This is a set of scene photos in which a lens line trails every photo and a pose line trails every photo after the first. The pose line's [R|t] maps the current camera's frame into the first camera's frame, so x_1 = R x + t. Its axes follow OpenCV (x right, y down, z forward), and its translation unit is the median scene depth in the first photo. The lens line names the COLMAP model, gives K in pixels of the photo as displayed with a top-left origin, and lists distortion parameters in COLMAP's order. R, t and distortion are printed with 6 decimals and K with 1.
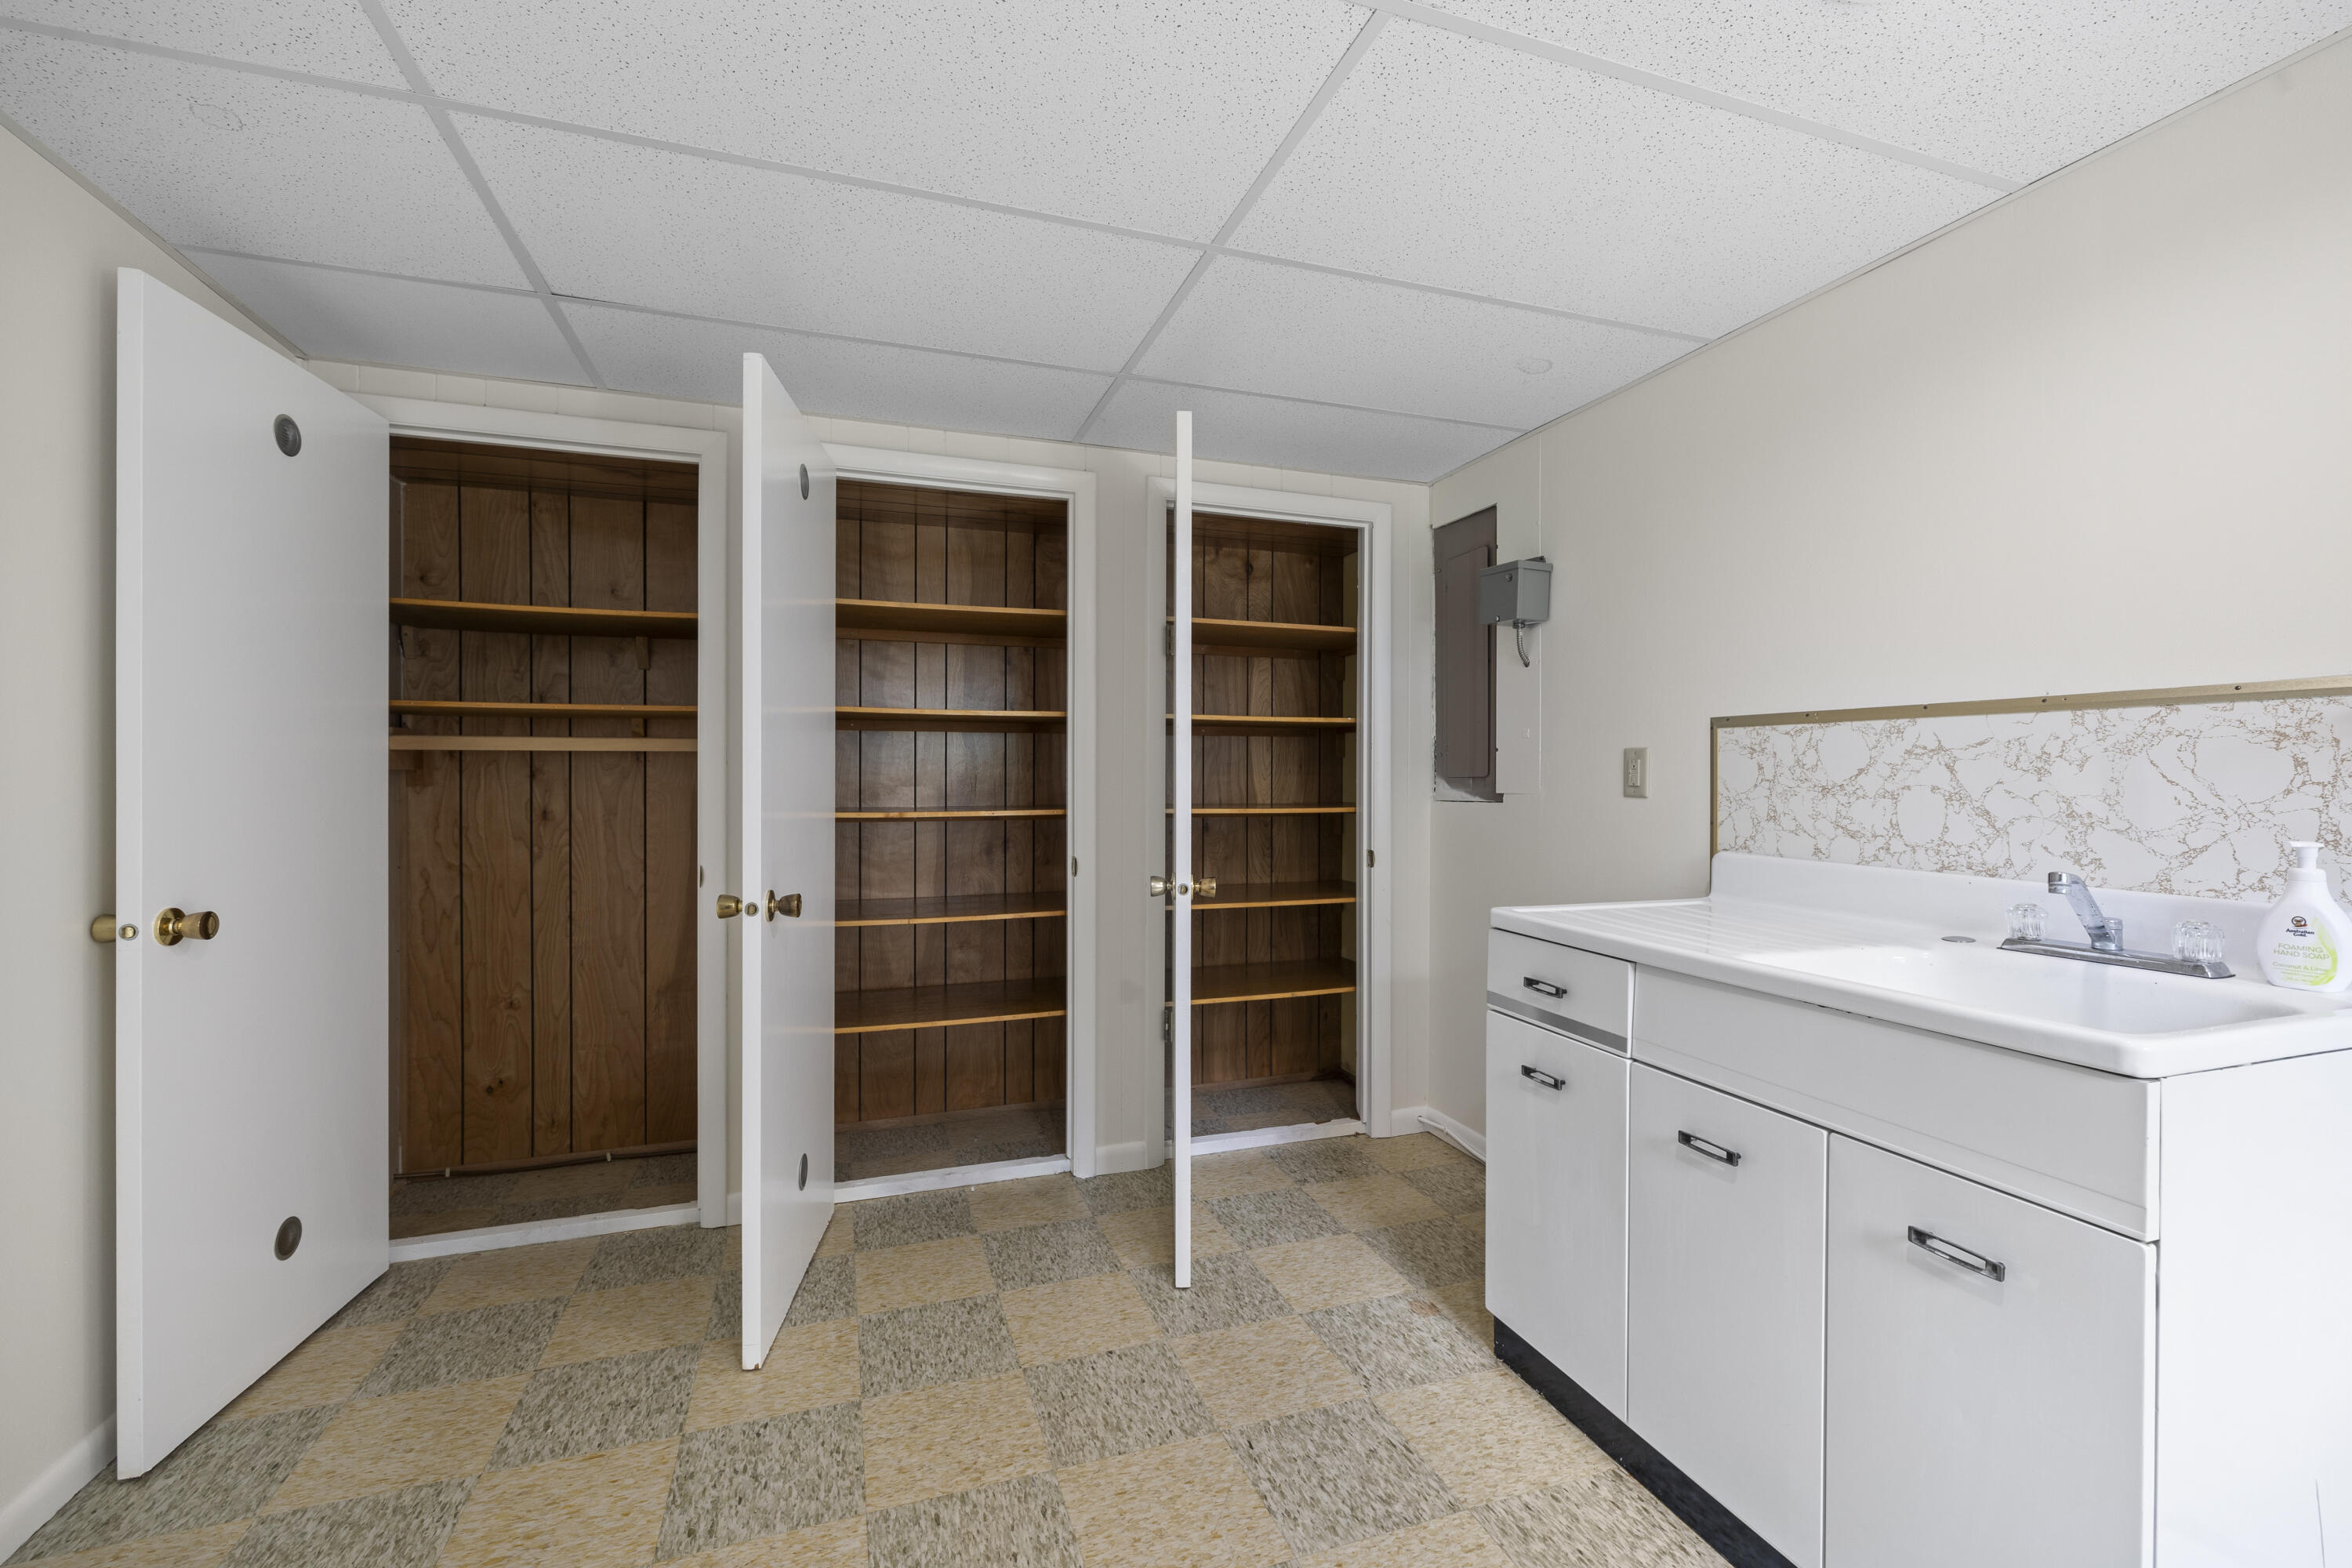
lens RADIAL K [[984.6, 0, 1178.1], [0, 984.6, 788.9], [0, 0, 1]] dist [-0.002248, 0.000761]
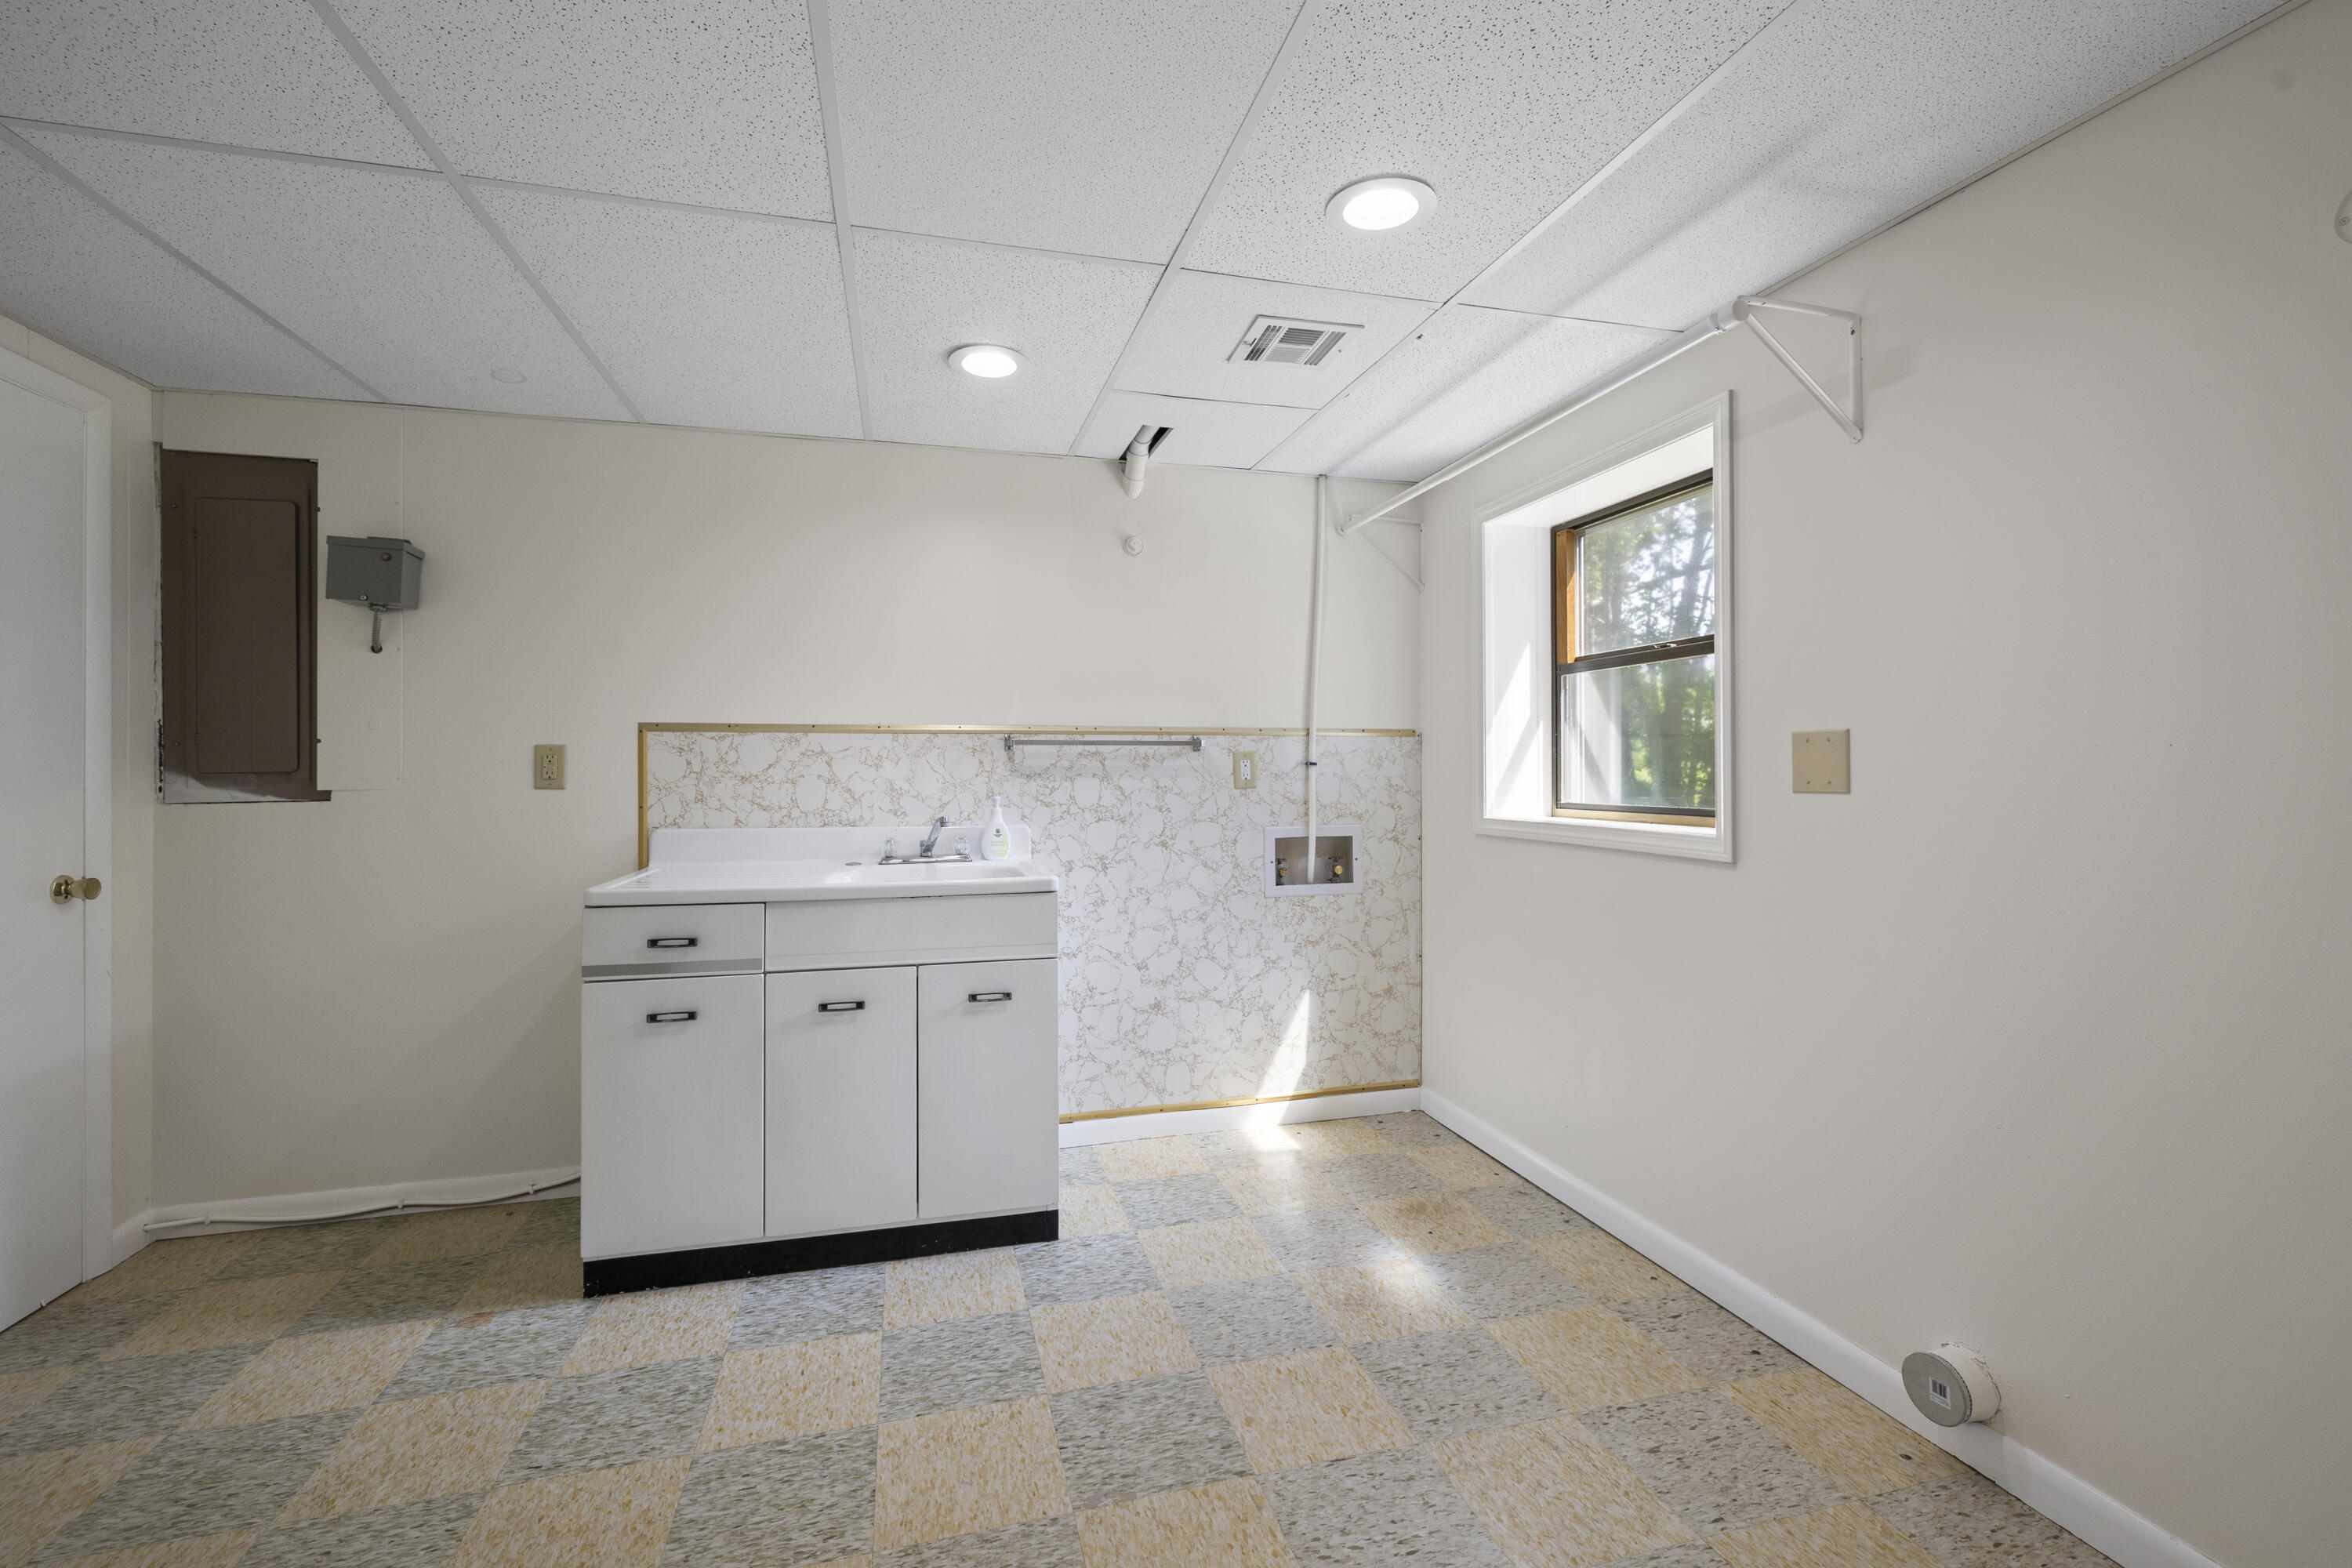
lens RADIAL K [[984.6, 0, 1175.9], [0, 984.6, 770.1], [0, 0, 1]] dist [-0.002248, 0.000761]
pose [[0.069345, -0.003217, 0.997588, -0.729361], [0.016415, 0.999863, 0.002083, -0.004191], [-0.997458, 0.016231, 0.069388, 0.259947]]
